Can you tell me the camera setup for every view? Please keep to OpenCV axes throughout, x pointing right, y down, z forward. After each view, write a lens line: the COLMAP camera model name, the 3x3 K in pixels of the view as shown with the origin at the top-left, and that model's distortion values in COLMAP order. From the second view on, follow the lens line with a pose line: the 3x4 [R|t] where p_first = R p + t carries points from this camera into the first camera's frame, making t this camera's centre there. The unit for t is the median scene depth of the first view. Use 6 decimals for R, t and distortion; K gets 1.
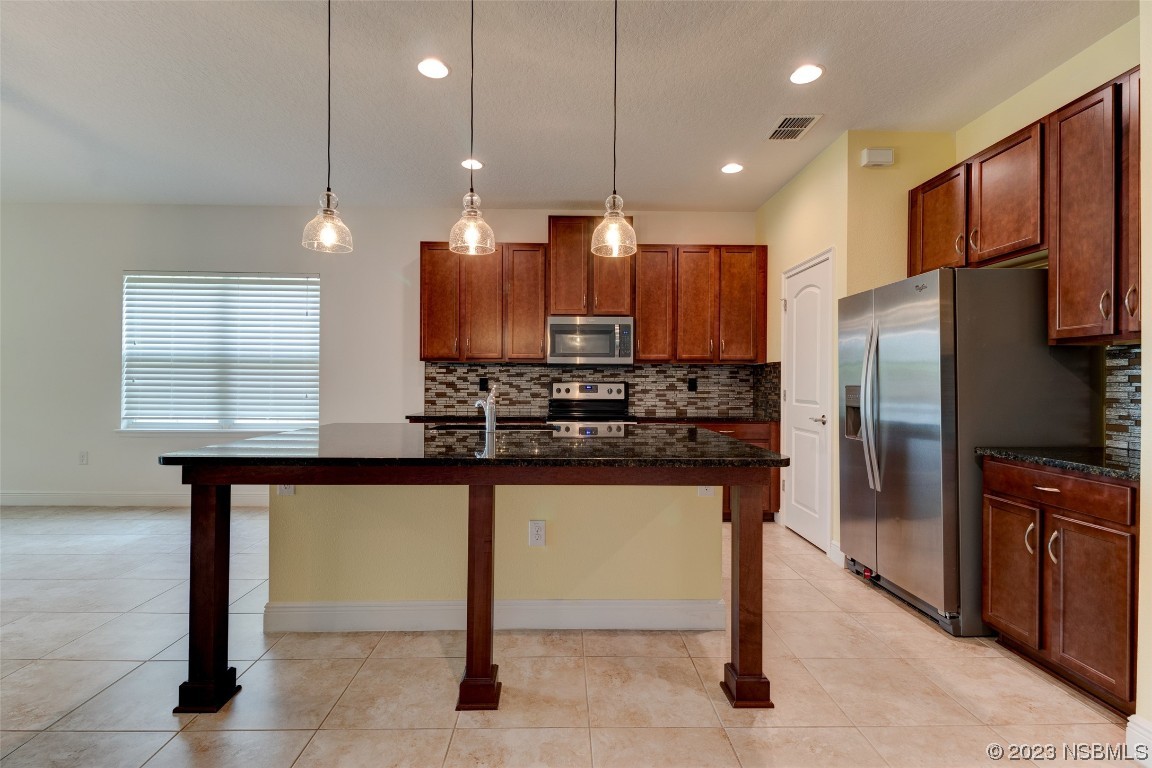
lens RADIAL K [[529.2, 0, 571.3], [0, 529.2, 381.3], [0, 0, 1]] dist [0.023198, -0.016639]
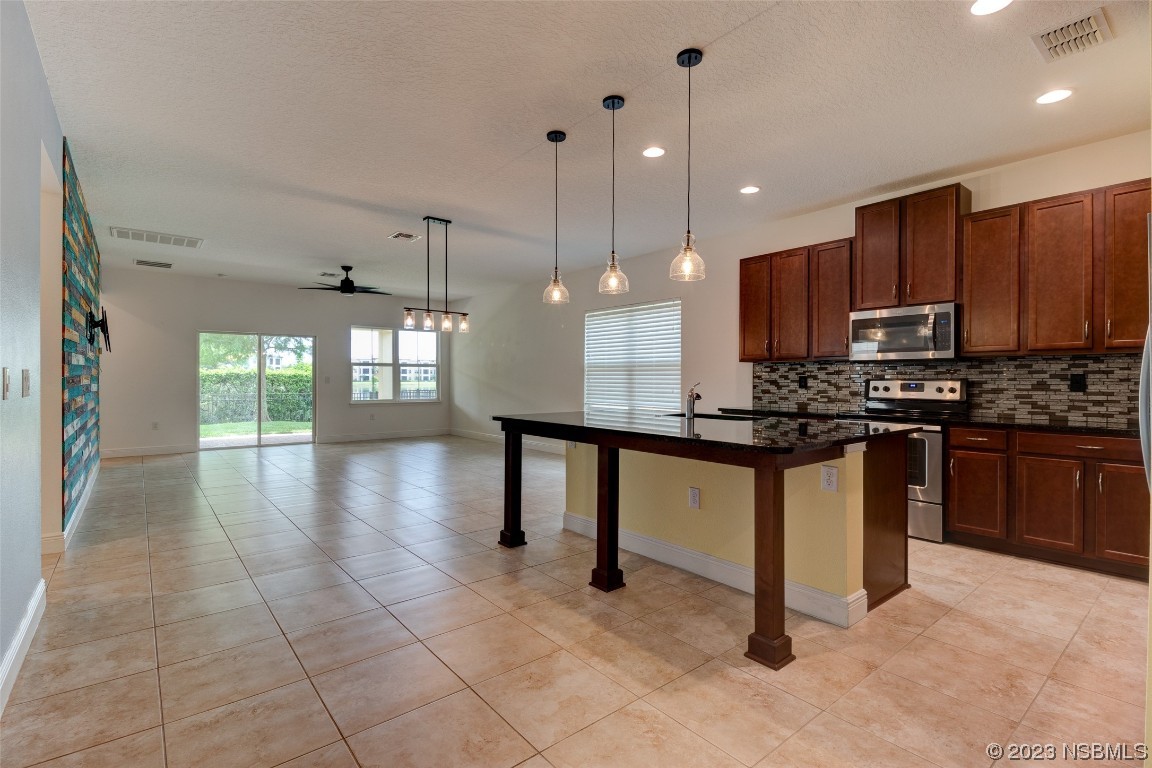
lens RADIAL K [[529.2, 0, 571.3], [0, 529.2, 381.3], [0, 0, 1]] dist [0.023198, -0.016639]
pose [[0.613896, -0.001542, -0.789385, 0.389285], [0.002420, 0.999997, -0.000072, 0.002990], [0.789383, -0.001866, 0.613898, -0.007150]]
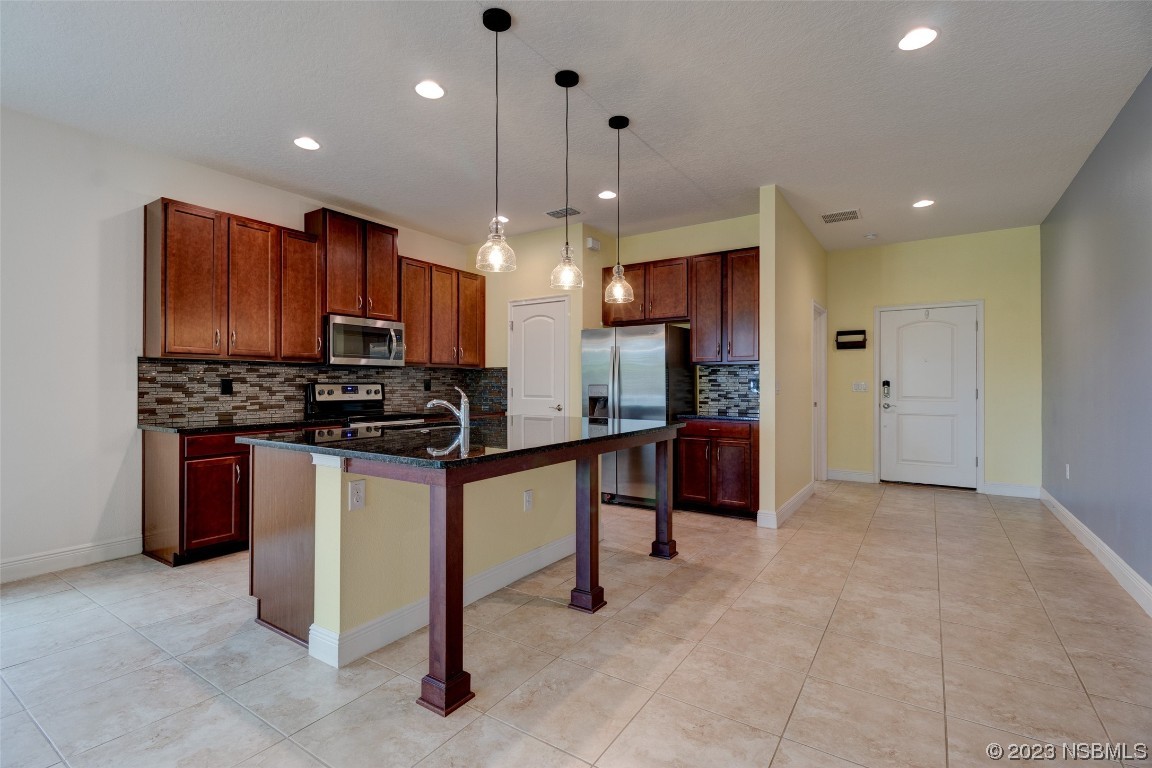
lens RADIAL K [[529.2, 0, 571.3], [0, 529.2, 381.3], [0, 0, 1]] dist [0.023198, -0.016639]
pose [[0.572844, -0.001859, 0.819662, -0.545547], [0.001100, 0.999998, 0.001499, -0.003166], [-0.819664, 0.000042, 0.572845, 0.088796]]
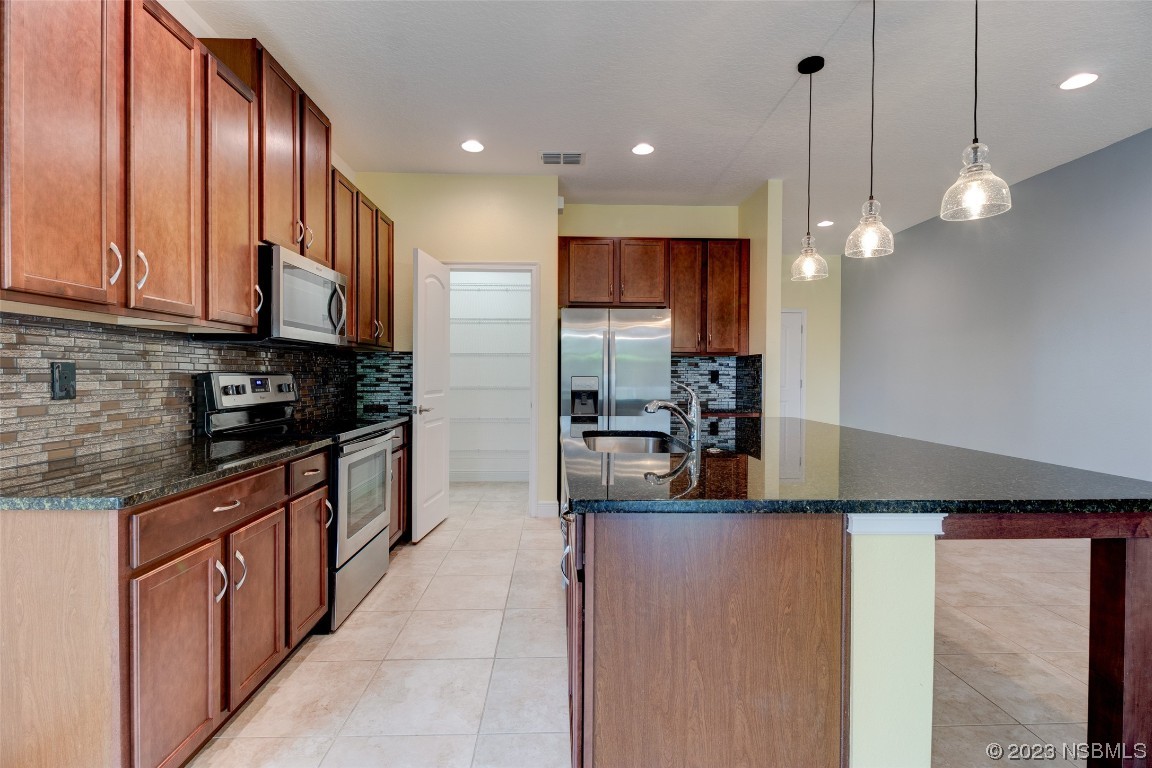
lens RADIAL K [[529.2, 0, 571.3], [0, 529.2, 381.3], [0, 0, 1]] dist [0.023198, -0.016639]
pose [[-0.009792, -0.019410, 0.999764, -0.530247], [-0.006075, 0.999794, 0.019351, -0.002921], [-0.999934, -0.005884, -0.009908, 0.677908]]
